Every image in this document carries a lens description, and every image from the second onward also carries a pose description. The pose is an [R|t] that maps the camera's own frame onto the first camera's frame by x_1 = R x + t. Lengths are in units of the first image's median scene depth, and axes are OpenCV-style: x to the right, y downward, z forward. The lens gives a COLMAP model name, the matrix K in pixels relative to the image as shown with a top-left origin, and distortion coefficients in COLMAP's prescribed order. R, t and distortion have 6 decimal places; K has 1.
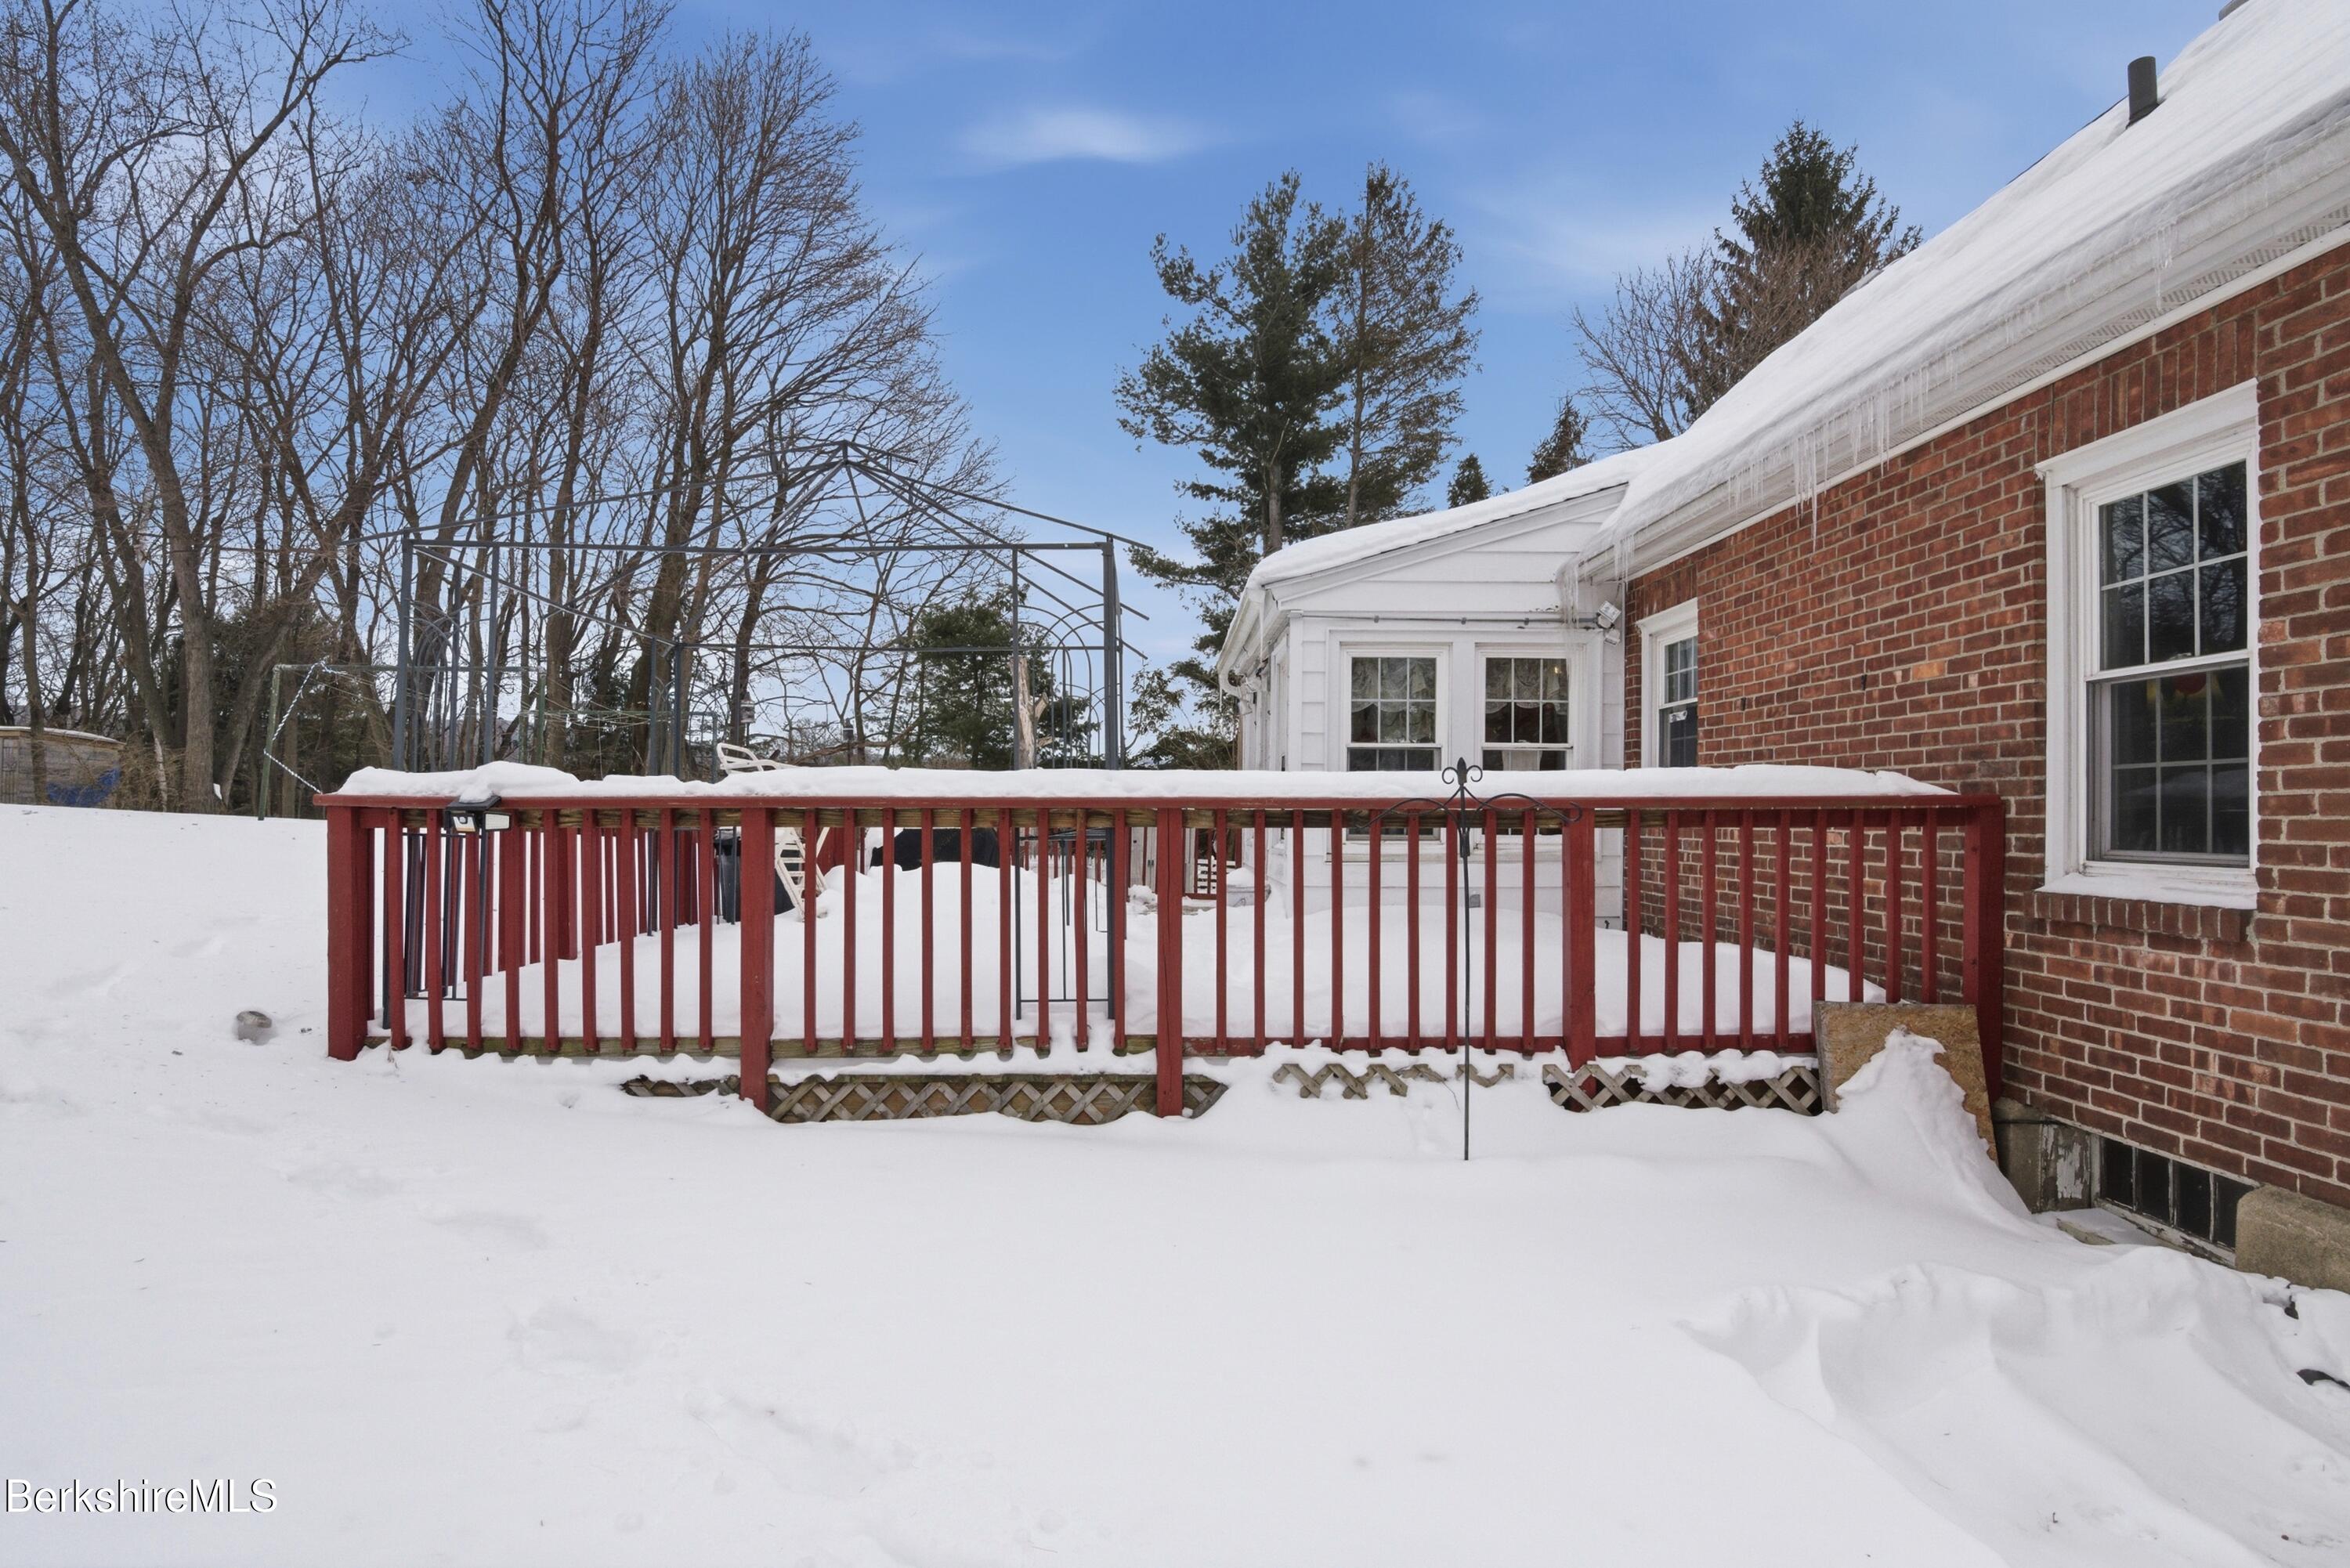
lens RADIAL K [[1221.2, 0, 1180.4], [0, 1221.2, 800.0], [0, 0, 1]] dist [-0.012332, -0.001601]
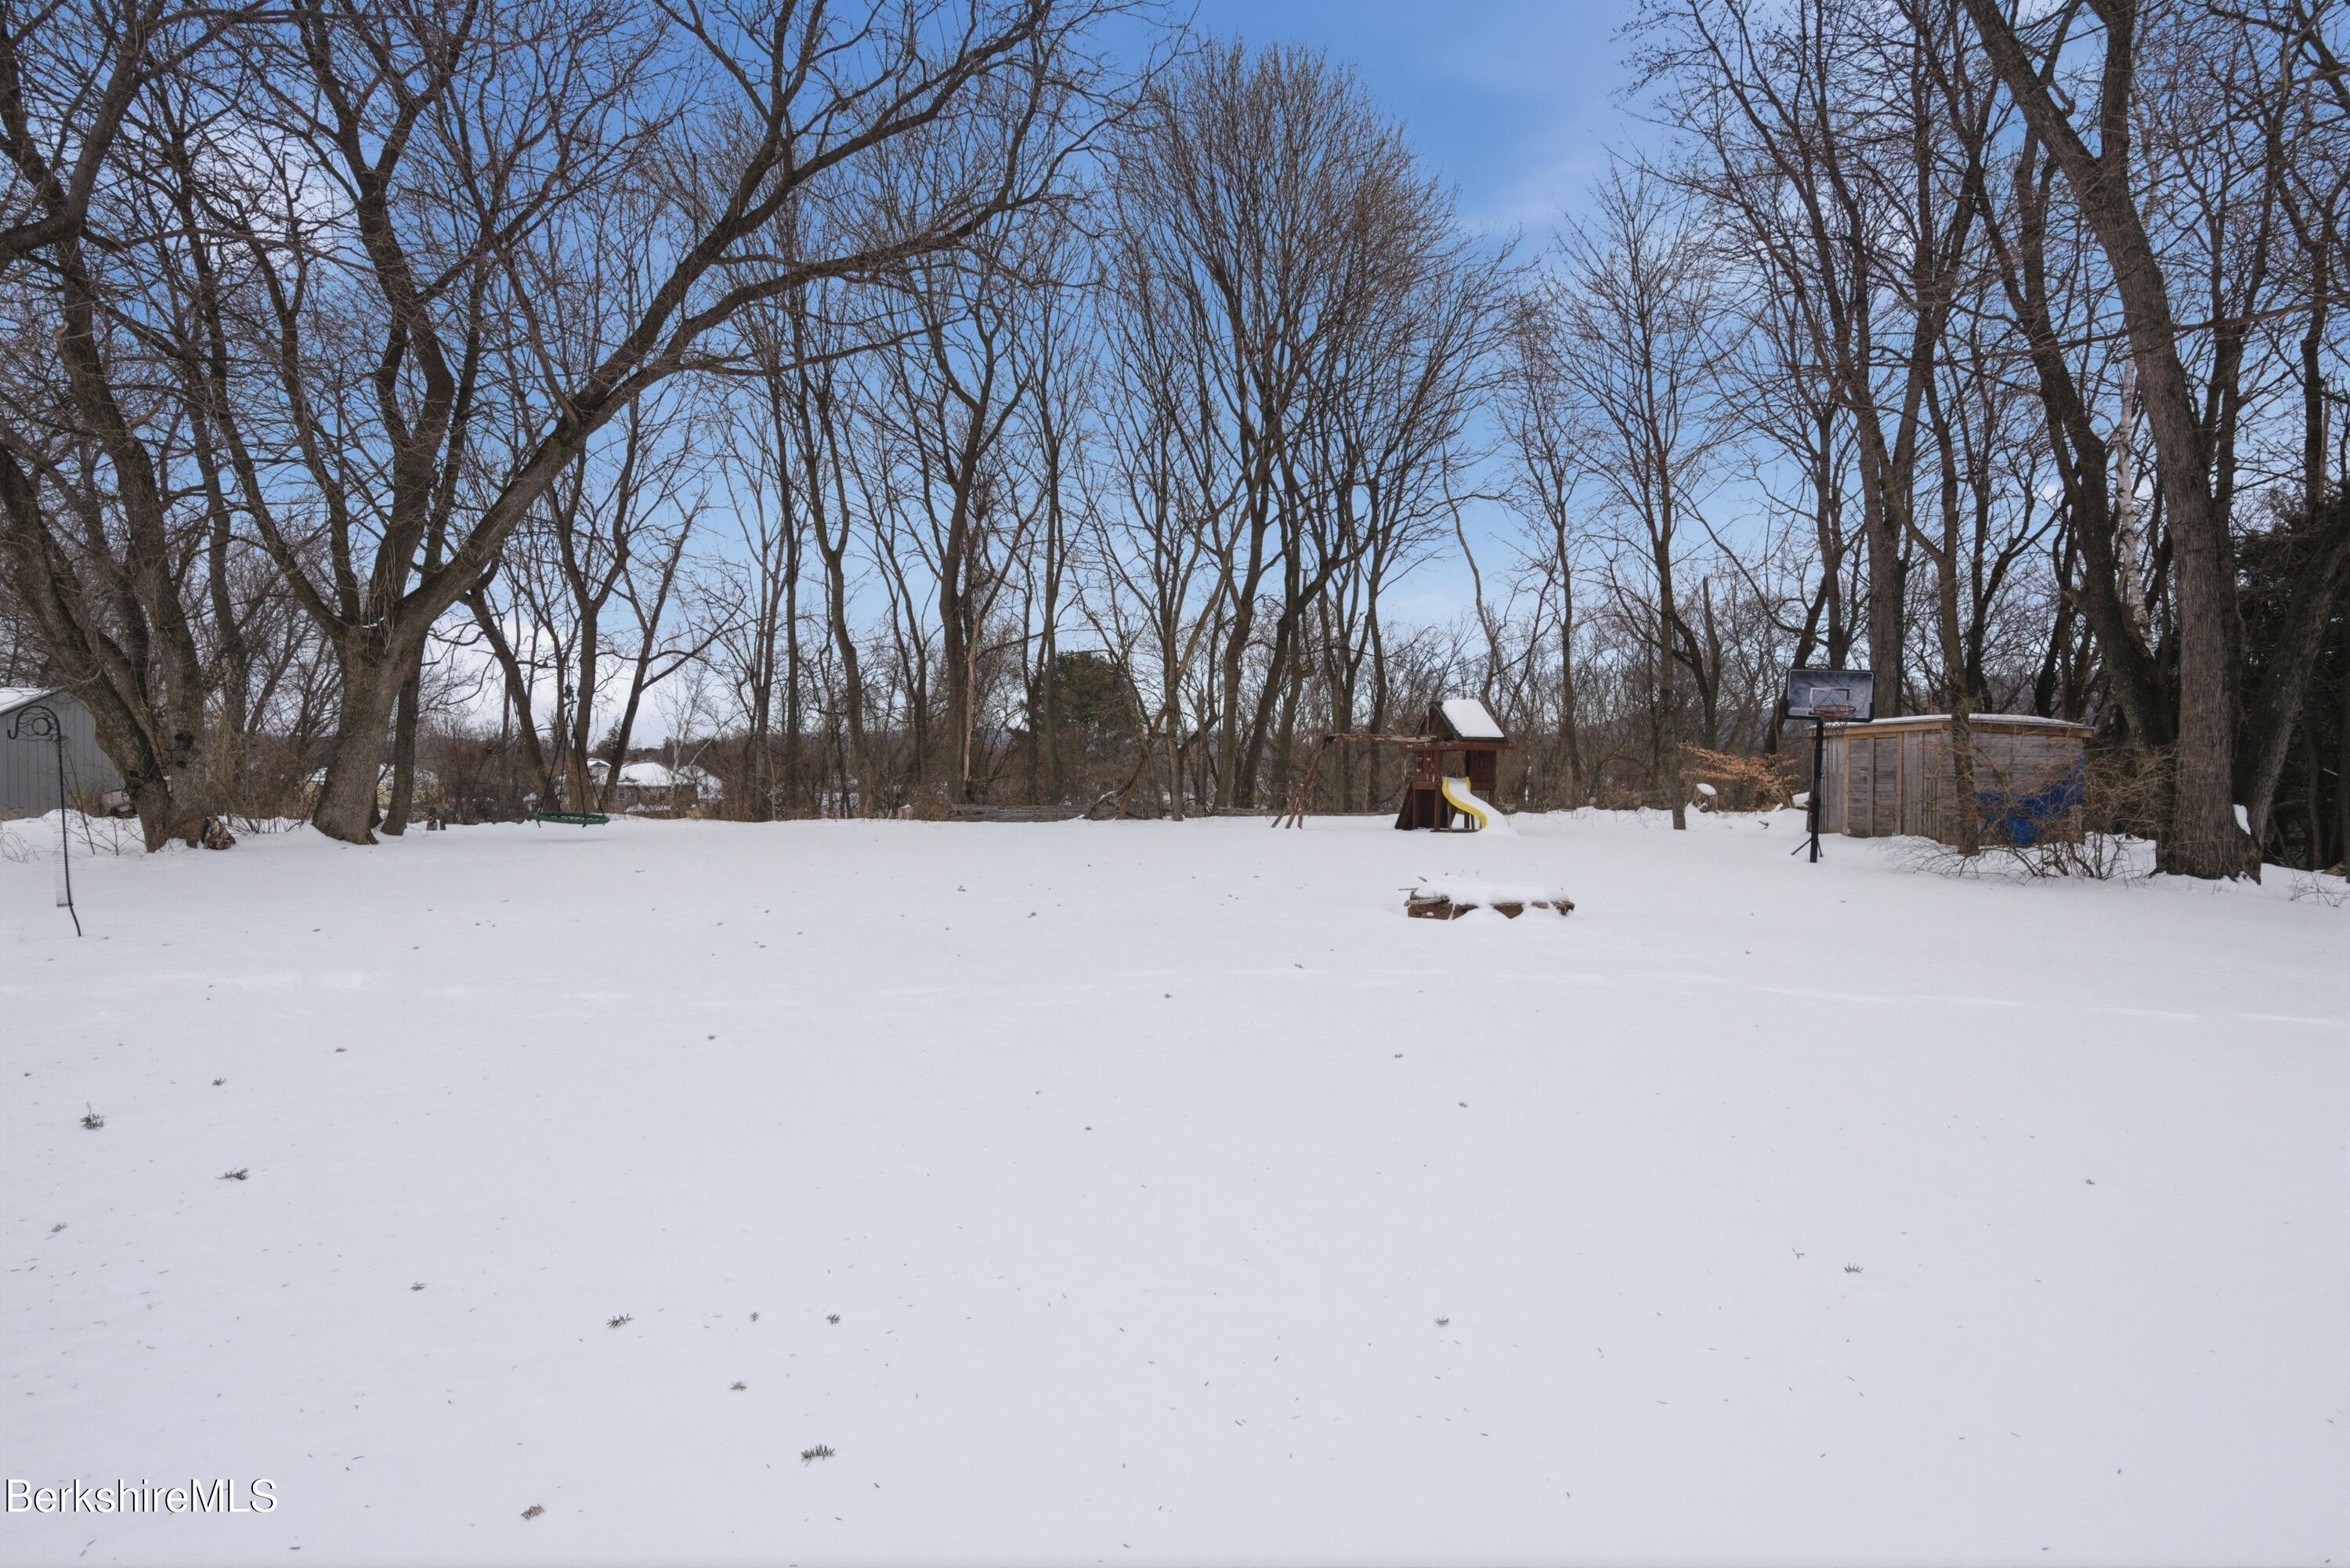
lens RADIAL K [[1177.9, 0, 1175.0], [0, 1177.9, 784.0], [0, 0, 1]] dist [-0.017060, -0.004993]
pose [[0.141955, -0.010846, -0.989814, -1.278697], [0.010213, 0.999903, -0.009492, -0.068366], [0.989820, -0.008762, 0.142052, 1.646628]]
